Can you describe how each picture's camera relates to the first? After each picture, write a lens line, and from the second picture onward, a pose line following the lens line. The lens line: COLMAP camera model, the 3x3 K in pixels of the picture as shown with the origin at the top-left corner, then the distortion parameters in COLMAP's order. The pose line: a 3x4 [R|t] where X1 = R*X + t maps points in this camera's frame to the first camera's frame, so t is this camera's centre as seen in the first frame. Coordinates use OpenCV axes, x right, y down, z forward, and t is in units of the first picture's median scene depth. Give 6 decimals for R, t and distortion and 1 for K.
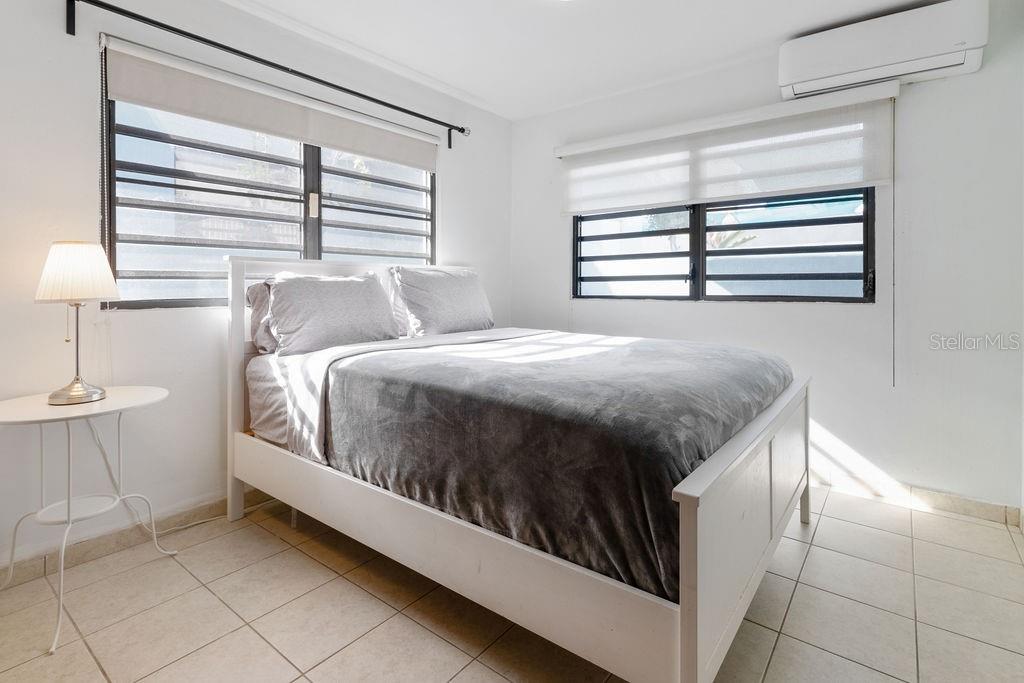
lens RADIAL K [[494.7, 0, 512.7], [0, 494.7, 288.0], [0, 0, 1]] dist [0.000187, 0.000039]
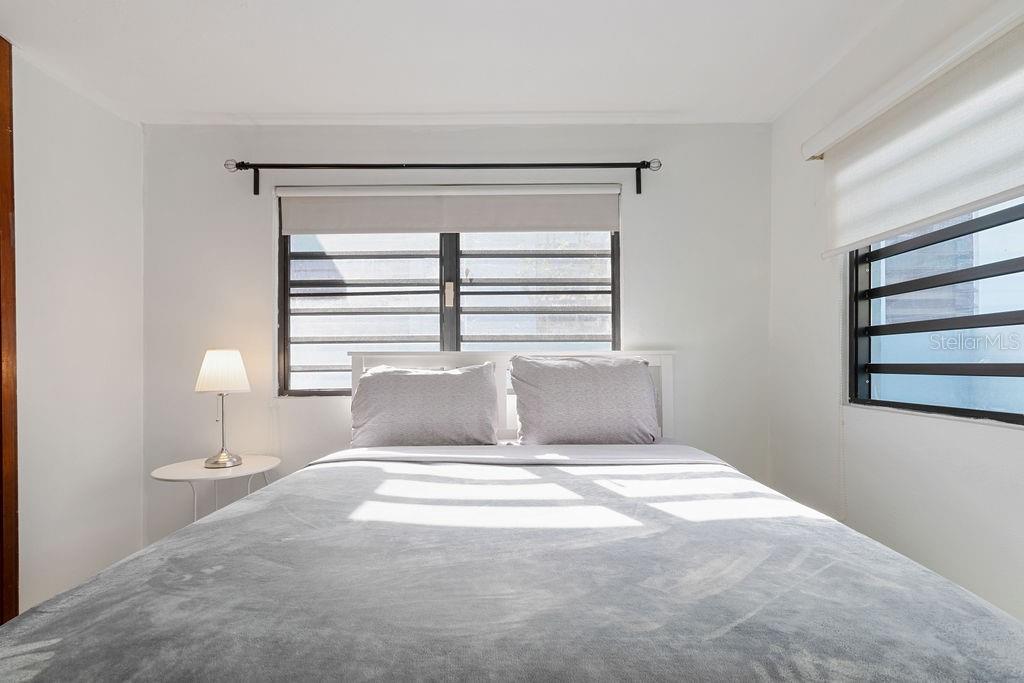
lens RADIAL K [[491.0, 0, 513.5], [0, 491.0, 347.9], [0, 0, 1]] dist [-0.001892, -0.000045]
pose [[0.623334, -0.020582, -0.781685, 0.421353], [0.000878, 0.999671, -0.025621, -0.036615], [0.781955, 0.015284, 0.623147, 0.494474]]
